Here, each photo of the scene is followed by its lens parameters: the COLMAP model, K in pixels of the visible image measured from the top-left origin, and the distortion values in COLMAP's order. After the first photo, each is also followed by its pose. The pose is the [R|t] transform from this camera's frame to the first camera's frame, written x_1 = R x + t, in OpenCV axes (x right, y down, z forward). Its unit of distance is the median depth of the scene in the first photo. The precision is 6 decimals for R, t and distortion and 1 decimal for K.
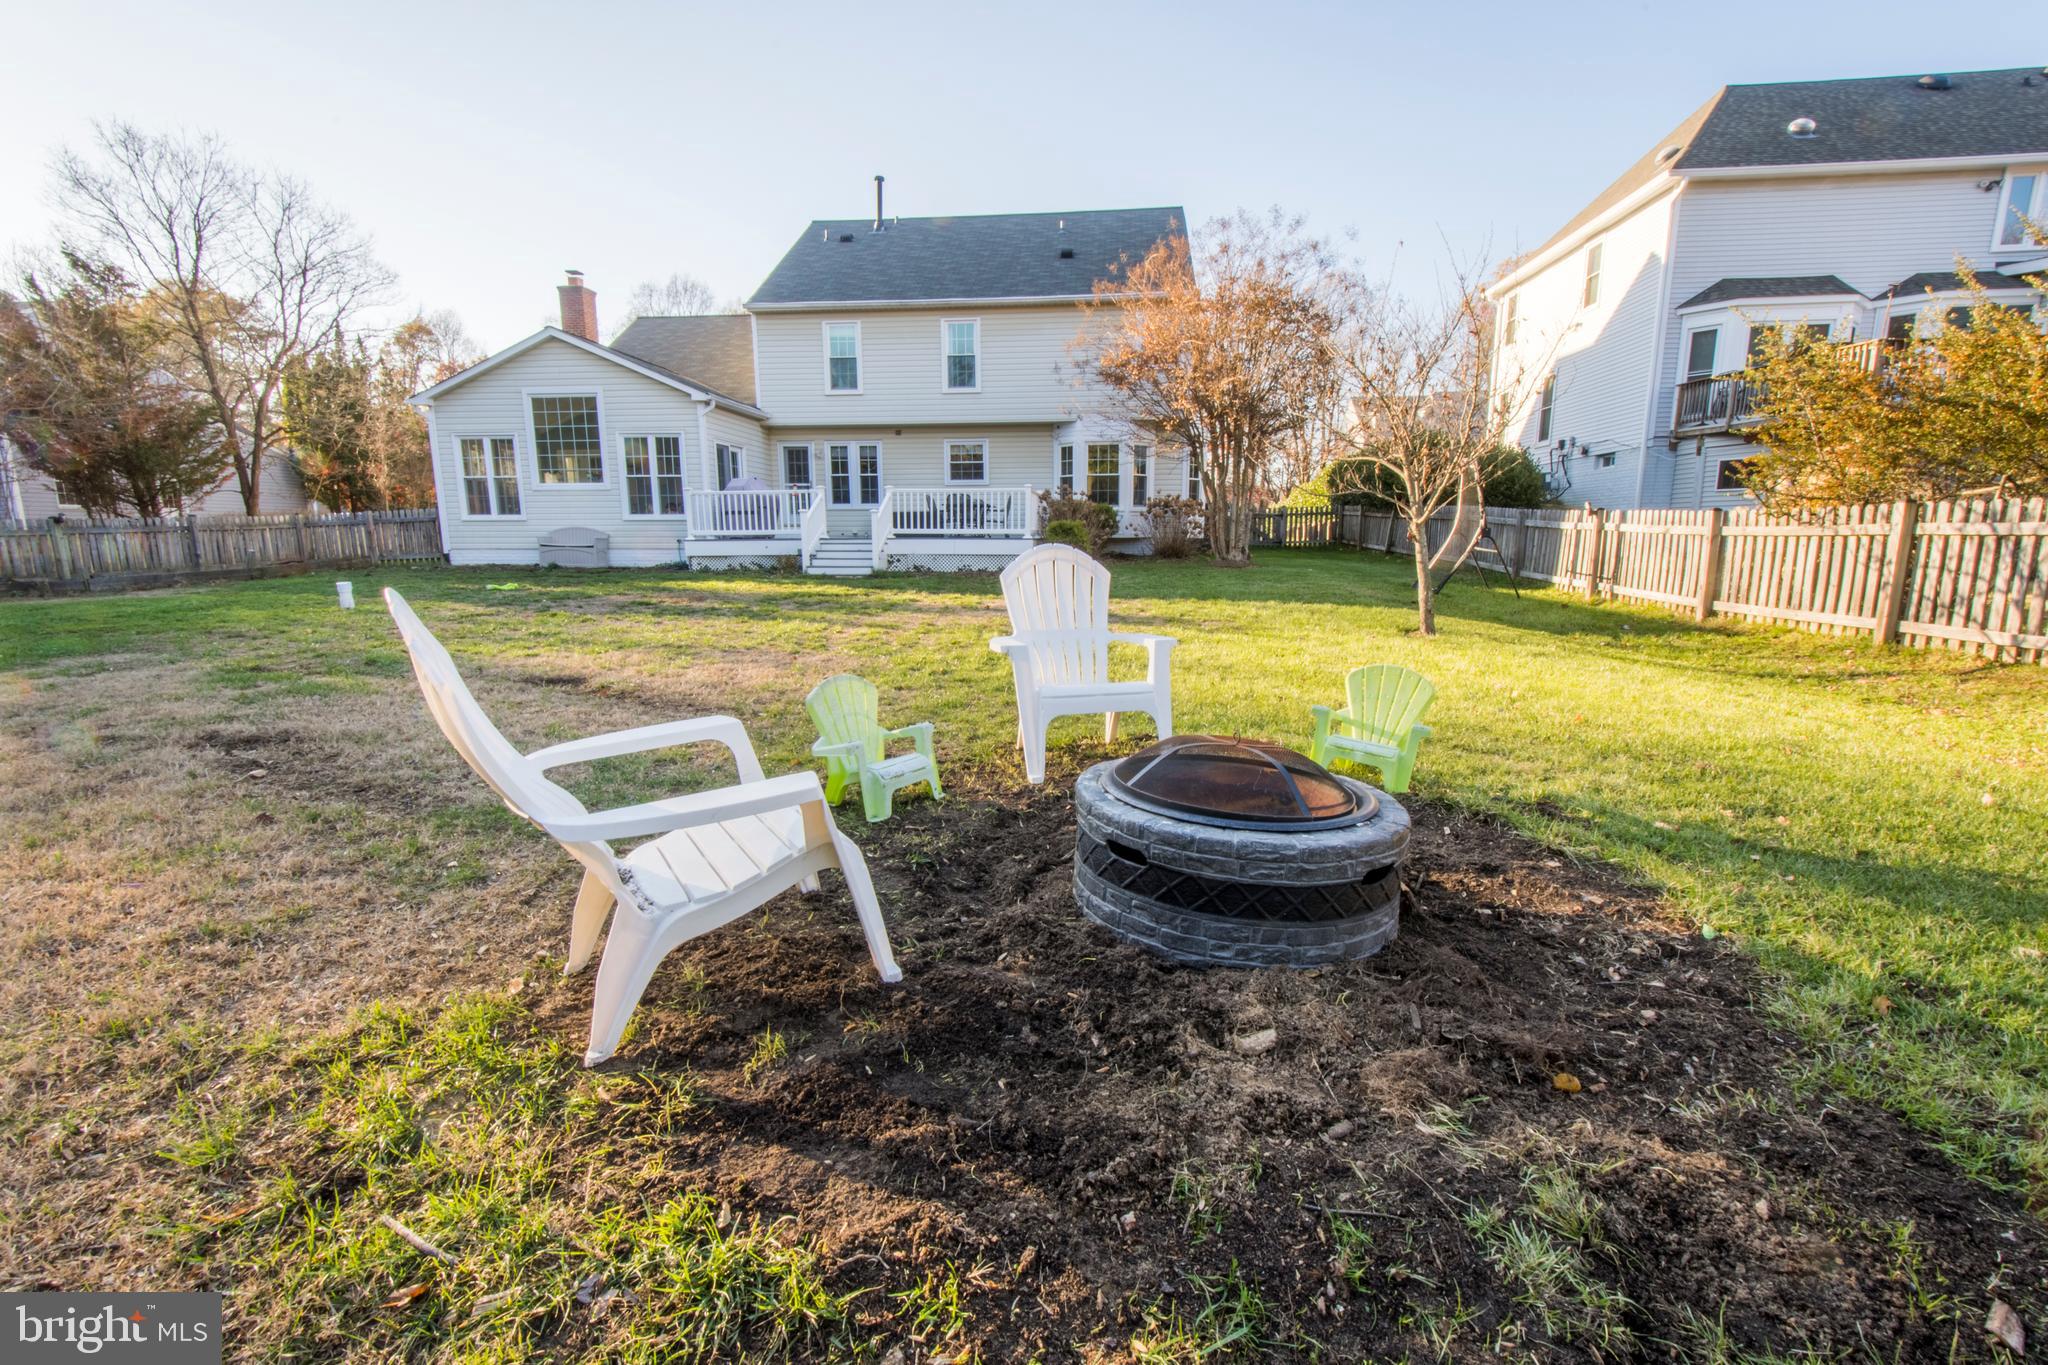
lens RADIAL K [[902.5, 0, 1024.0], [0, 902.5, 682.5], [0, 0, 1]] dist [0.023846, -0.009356]
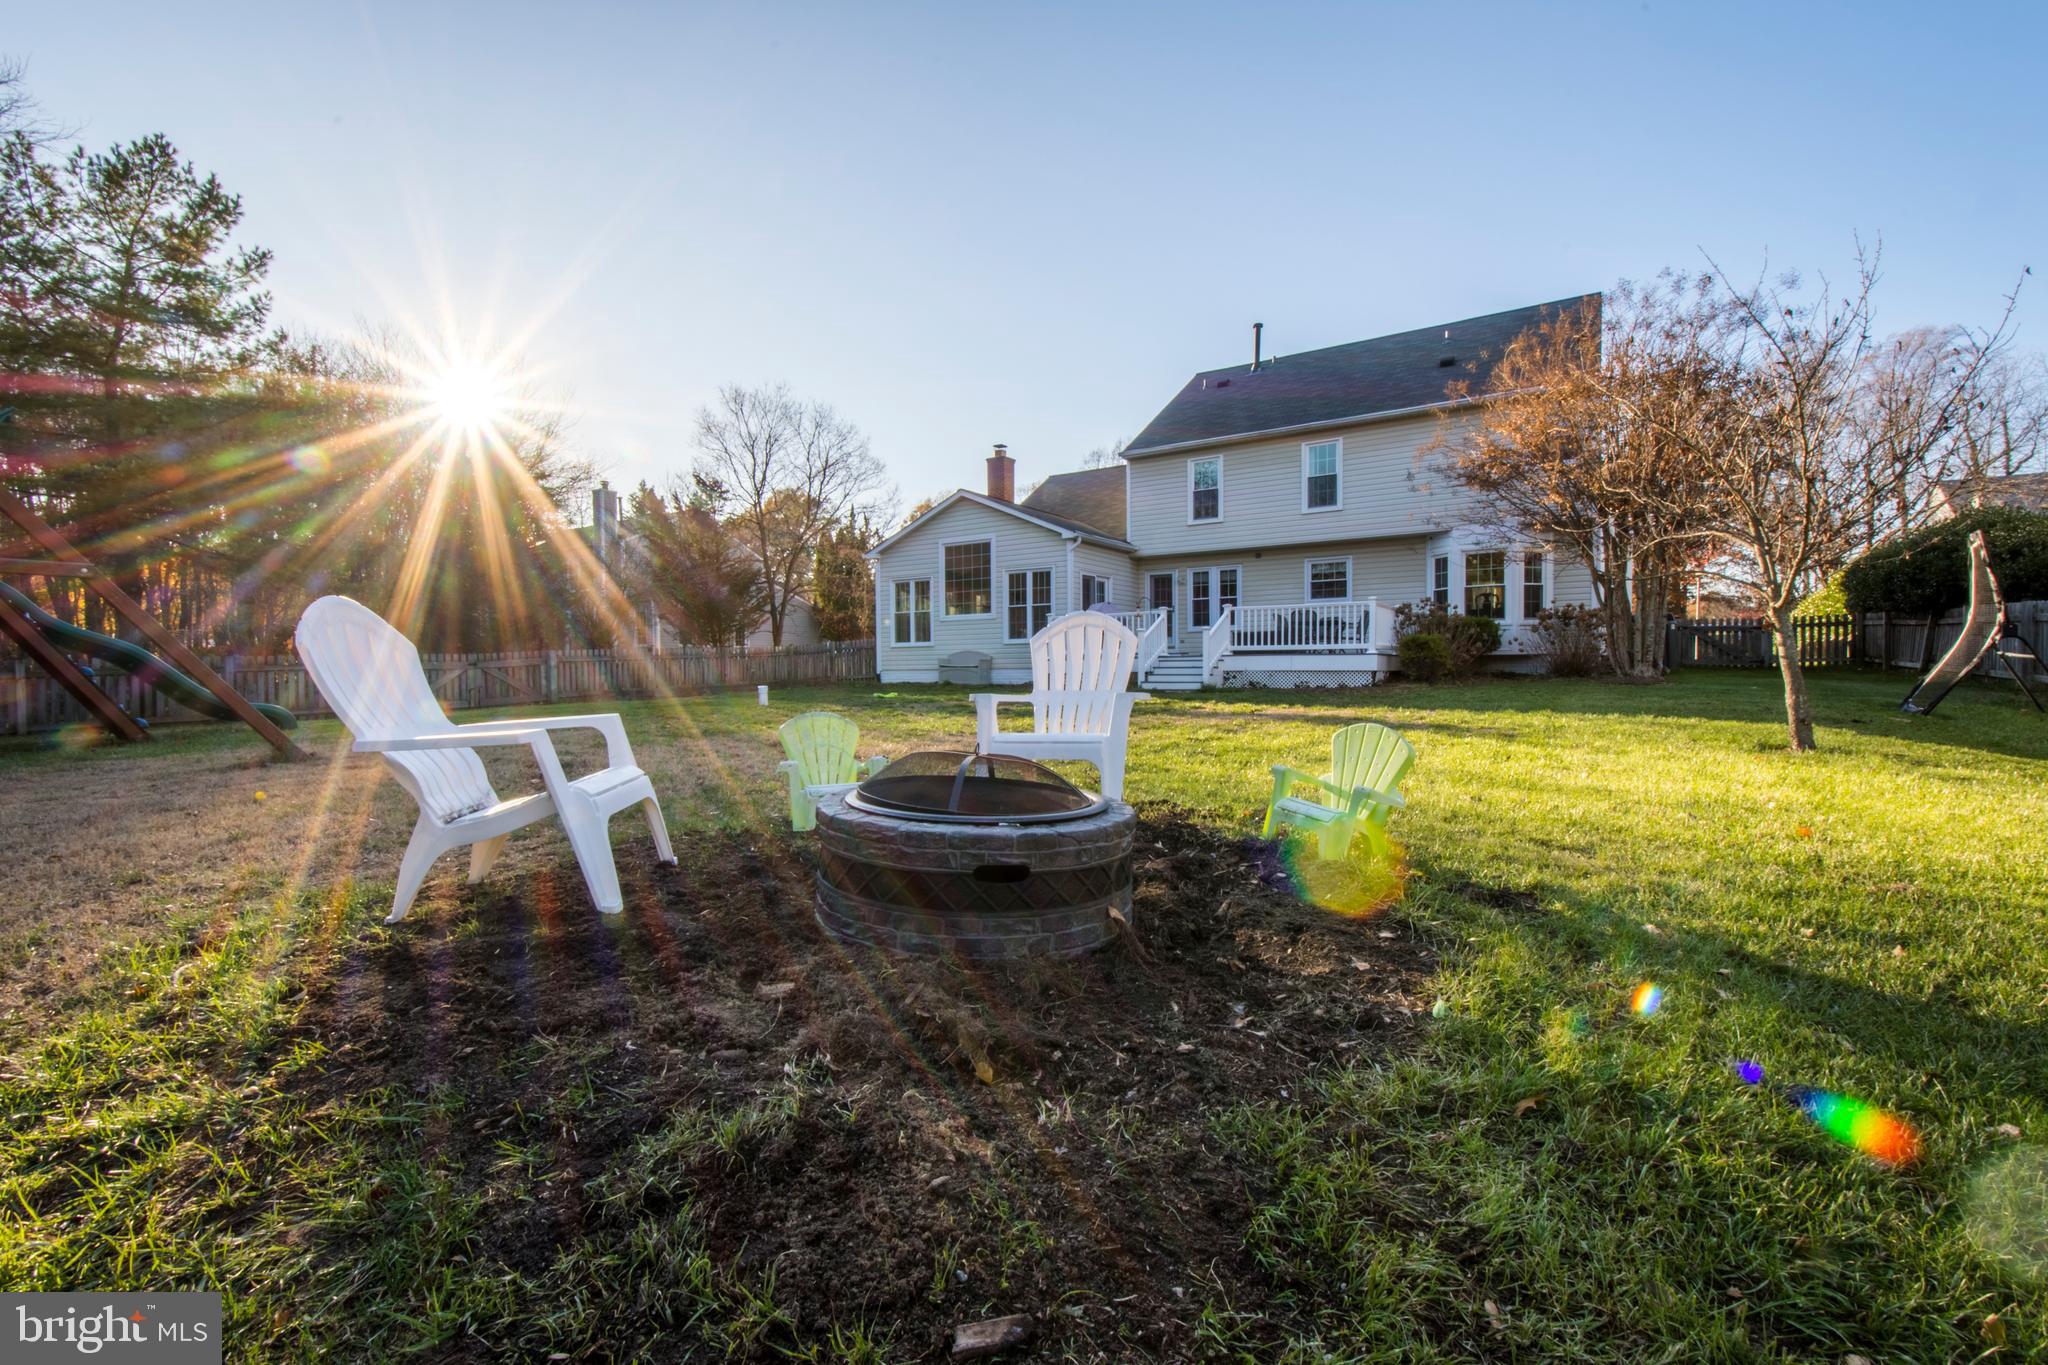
lens RADIAL K [[902.1, 0, 1024.0], [0, 902.1, 682.5], [0, 0, 1]] dist [0.011951, -0.000196]
pose [[0.885719, 0.001250, -0.464221, 0.102638], [-0.070075, 0.988898, -0.131038, 0.015906], [0.458903, 0.148593, 0.875973, 0.015073]]
